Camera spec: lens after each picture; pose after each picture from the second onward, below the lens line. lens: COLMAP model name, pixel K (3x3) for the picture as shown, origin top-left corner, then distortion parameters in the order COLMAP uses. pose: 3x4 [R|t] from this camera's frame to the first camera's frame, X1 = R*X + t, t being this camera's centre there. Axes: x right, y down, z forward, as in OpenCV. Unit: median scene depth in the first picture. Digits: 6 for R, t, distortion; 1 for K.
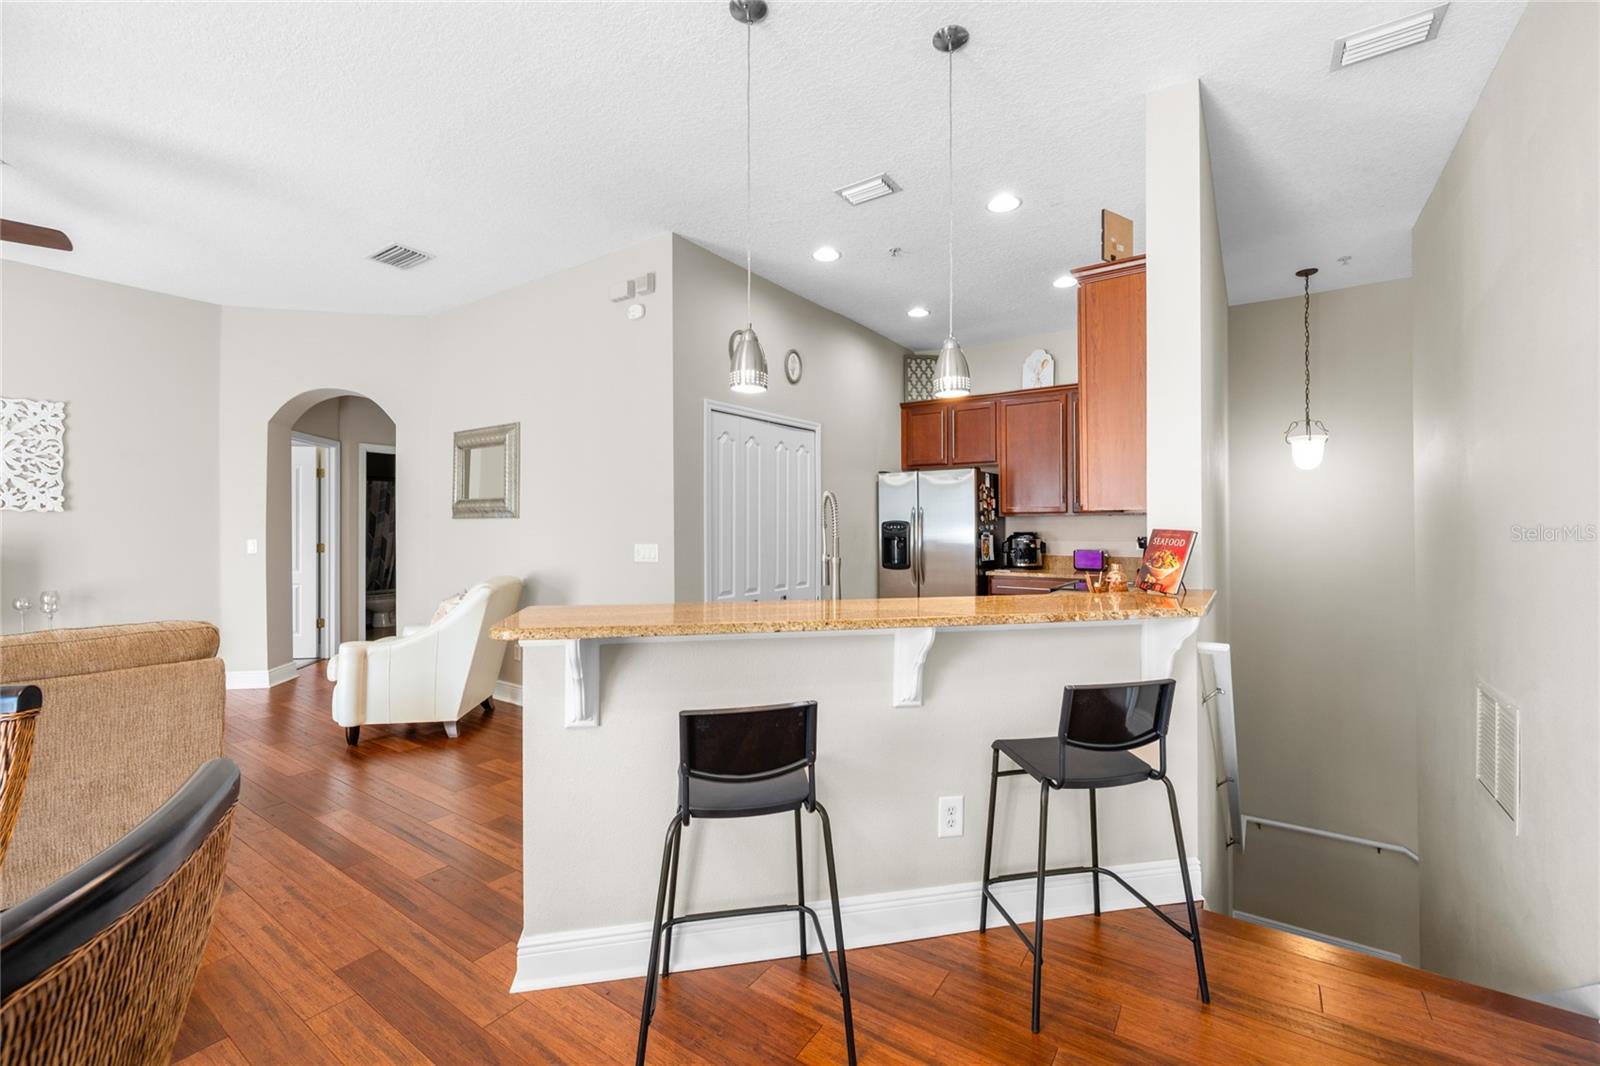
lens RADIAL K [[656.4, 0, 810.8], [0, 656.4, 524.3], [0, 0, 1]] dist [-0.002147, -0.000268]
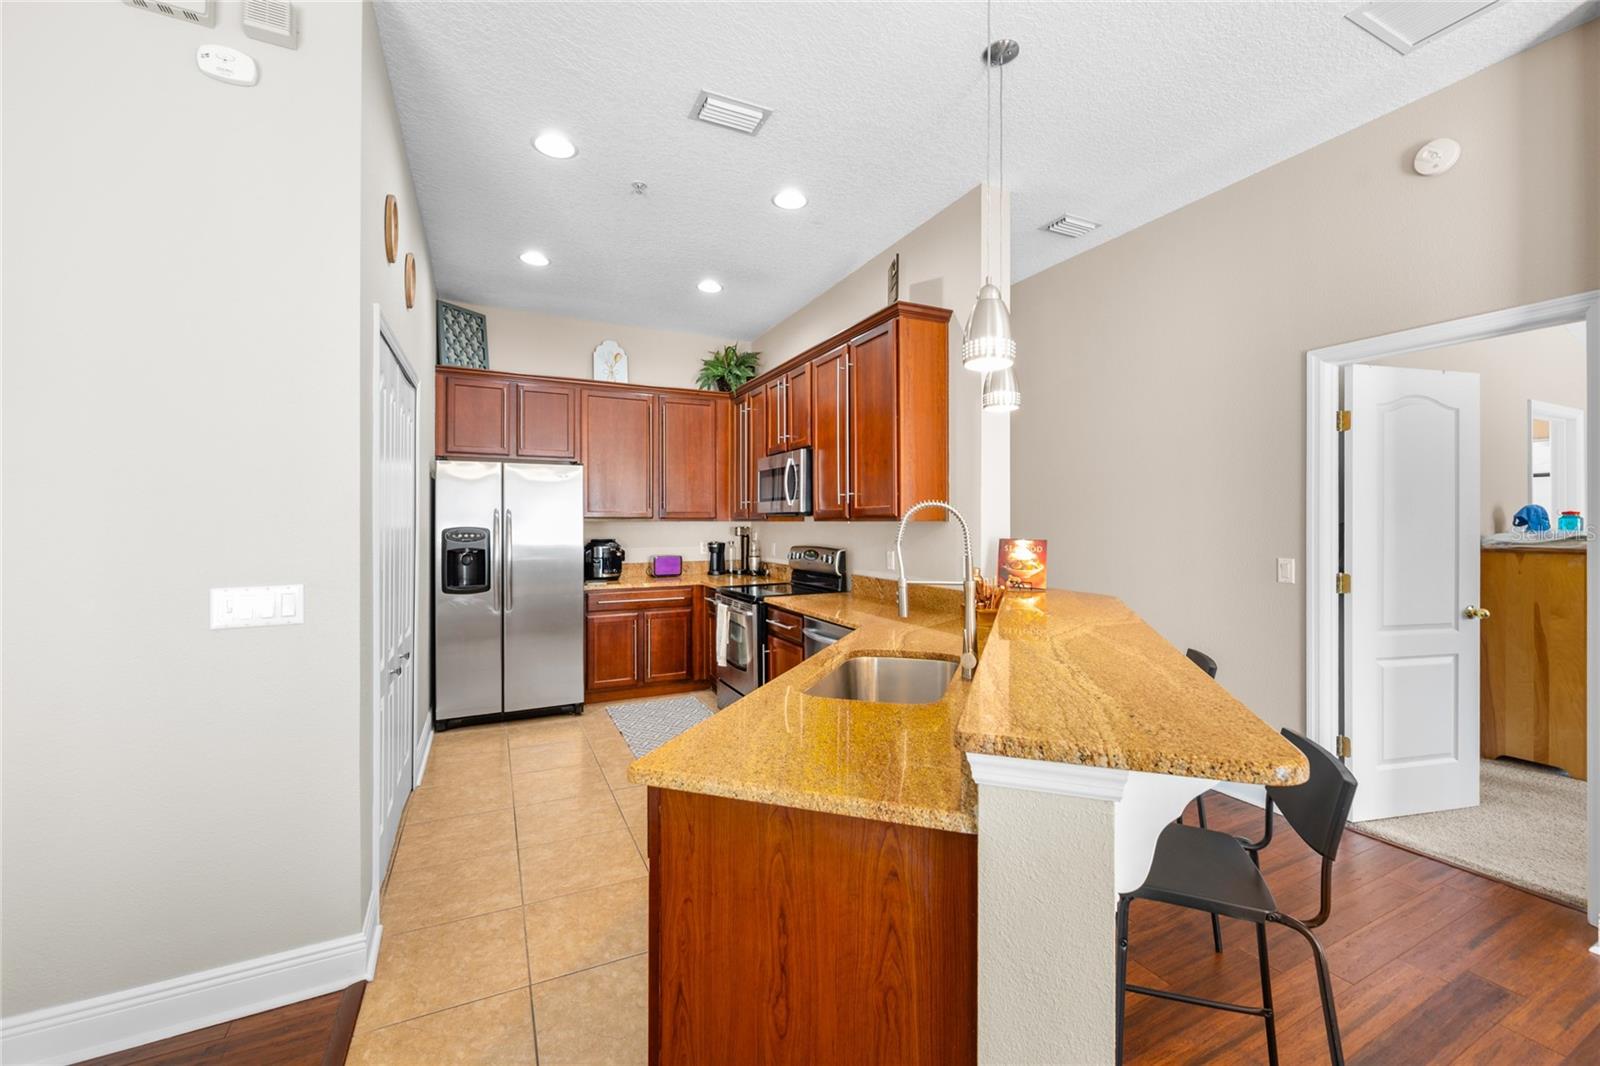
lens RADIAL K [[656.4, 0, 809.6], [0, 656.4, 529.8], [0, 0, 1]] dist [-0.002147, -0.000268]
pose [[0.492908, -0.008032, 0.870044, -0.326322], [-0.000126, 0.999957, 0.009303, -0.009361], [-0.870081, -0.004695, 0.492886, 0.309619]]
